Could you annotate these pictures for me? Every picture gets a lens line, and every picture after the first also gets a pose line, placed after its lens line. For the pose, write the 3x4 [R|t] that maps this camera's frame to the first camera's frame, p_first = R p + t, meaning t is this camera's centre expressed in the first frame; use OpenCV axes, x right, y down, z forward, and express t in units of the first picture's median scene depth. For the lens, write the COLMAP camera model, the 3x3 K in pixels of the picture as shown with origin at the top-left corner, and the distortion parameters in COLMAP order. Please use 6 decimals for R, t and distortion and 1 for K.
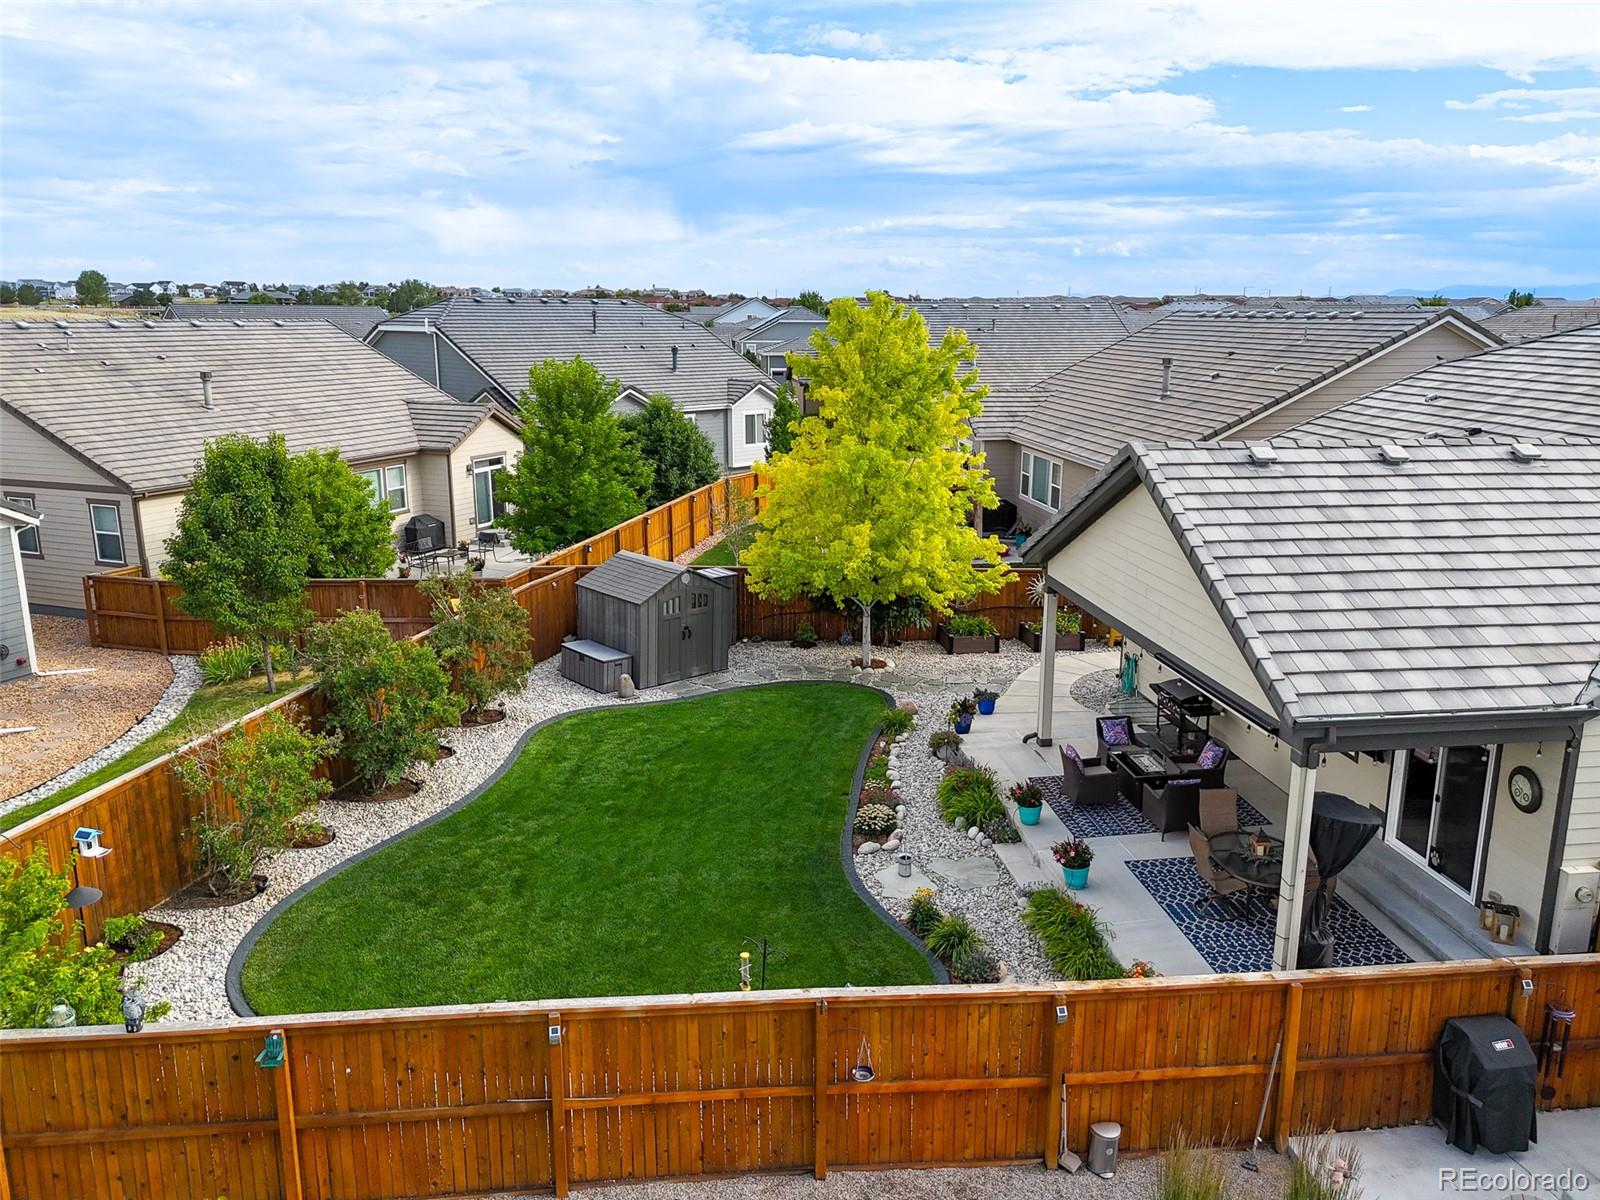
lens RADIAL K [[1216.5, 0, 800.0], [0, 1216.5, 600.0], [0, 0, 1]] dist [0.052321, 0.000112]
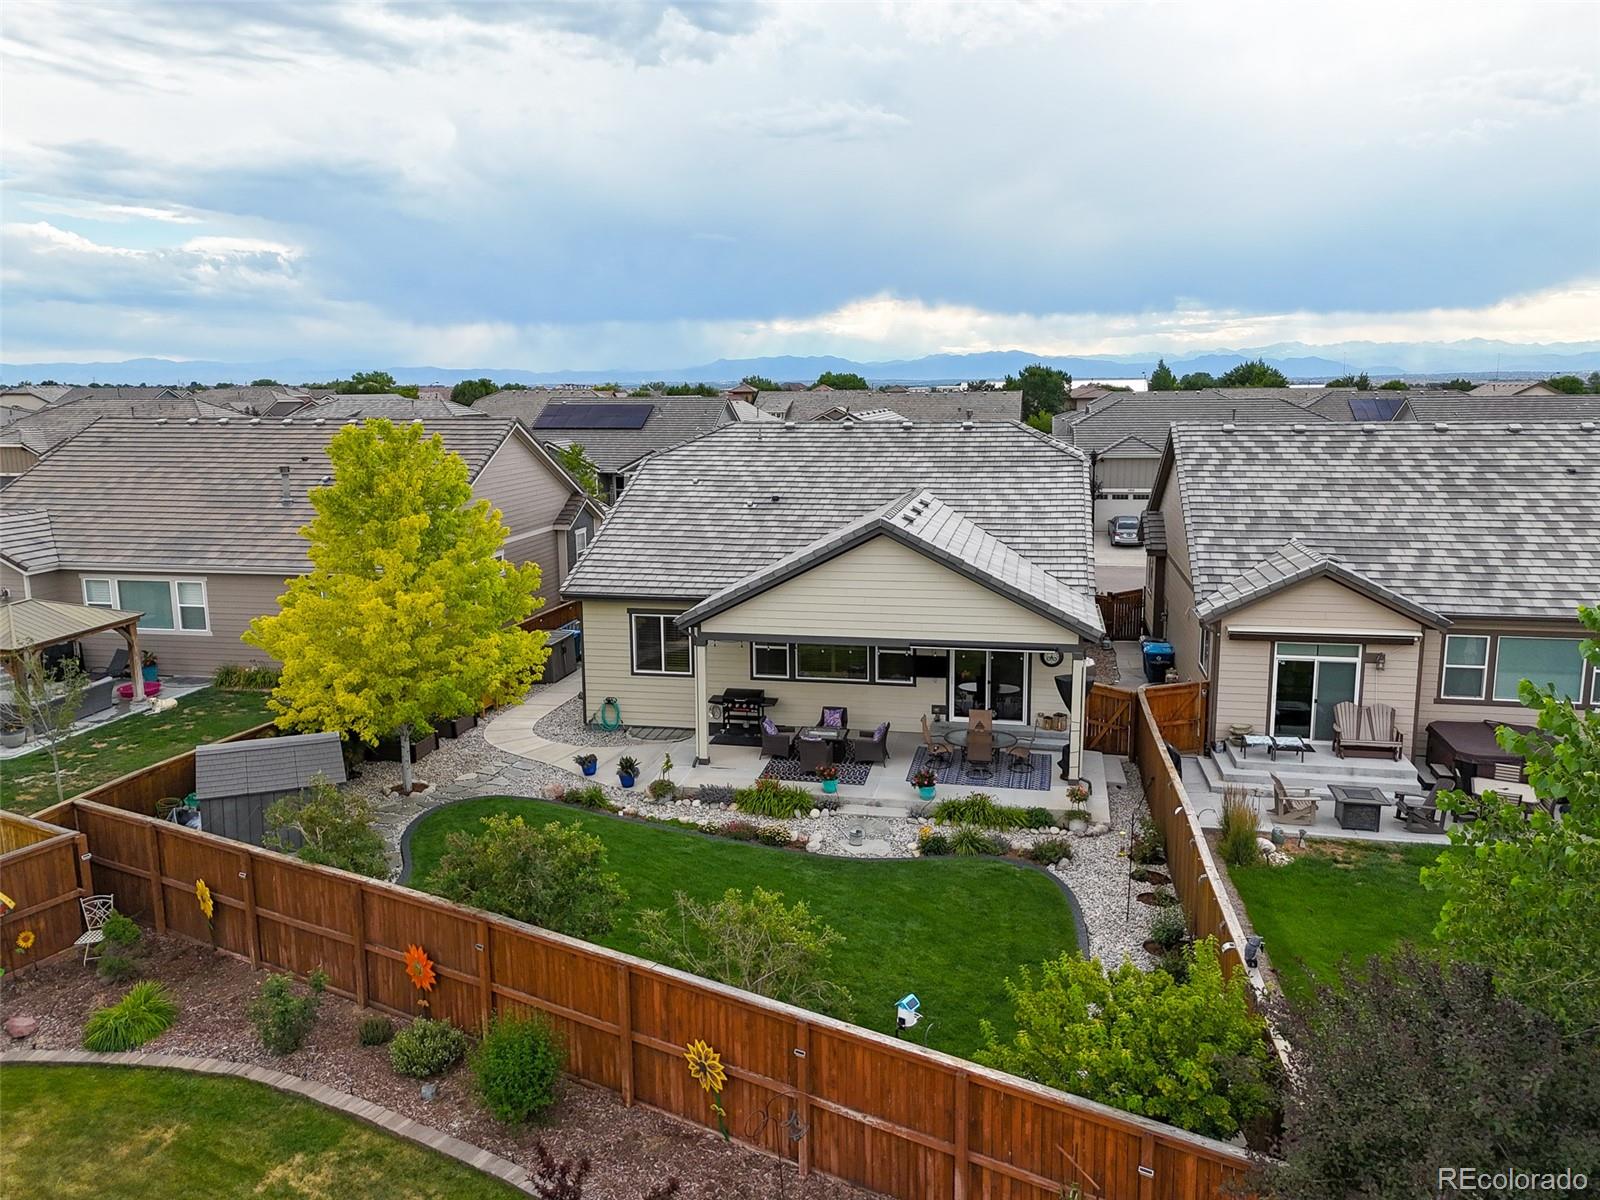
lens RADIAL K [[1216.5, 0, 800.0], [0, 1216.5, 600.0], [0, 0, 1]] dist [0.052321, 0.000112]
pose [[0.344608, -0.168021, 0.923588, -1.130727], [0.230557, 0.968866, 0.090232, -0.172480], [-0.909994, 0.181845, 0.372617, 0.491925]]
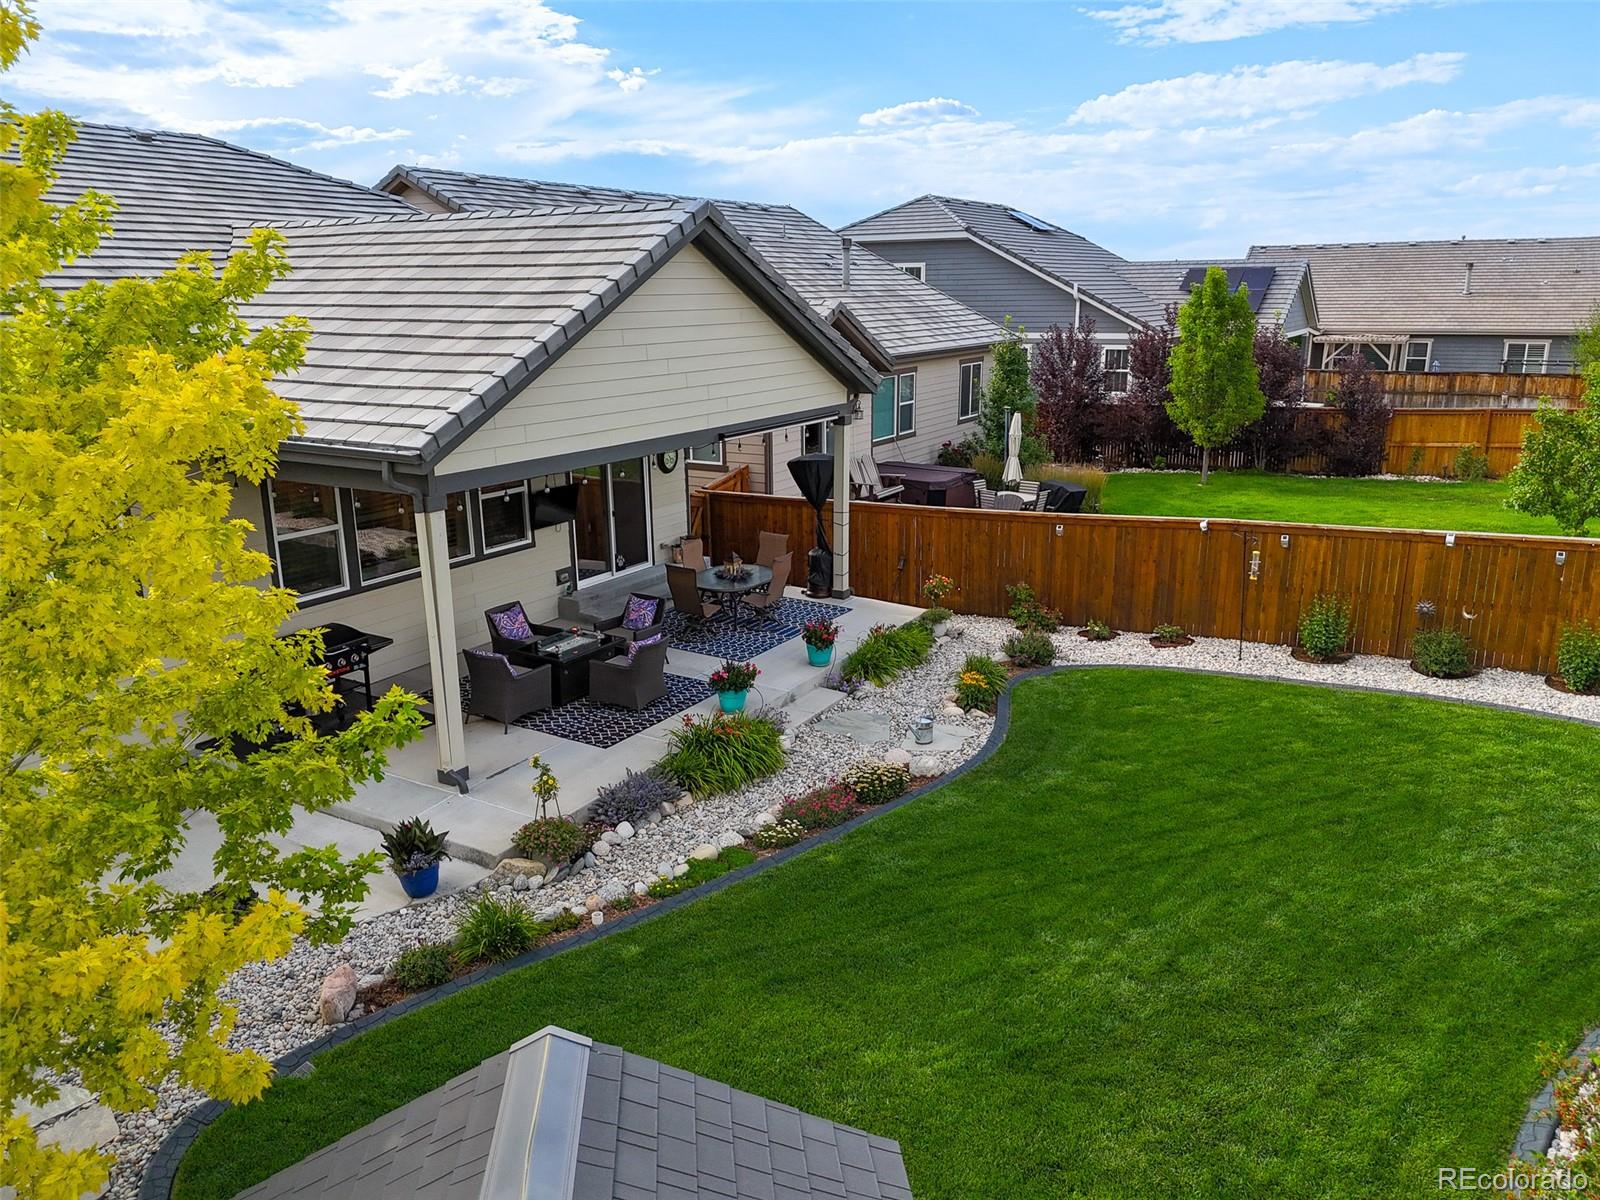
lens RADIAL K [[1216.5, 0, 800.0], [0, 1216.5, 600.0], [0, 0, 1]] dist [0.052321, 0.000112]
pose [[-0.793915, -0.145039, 0.590476, -0.299819], [0.150004, 0.894394, 0.421377, -0.209623], [-0.589235, 0.423111, -0.688316, 1.555469]]
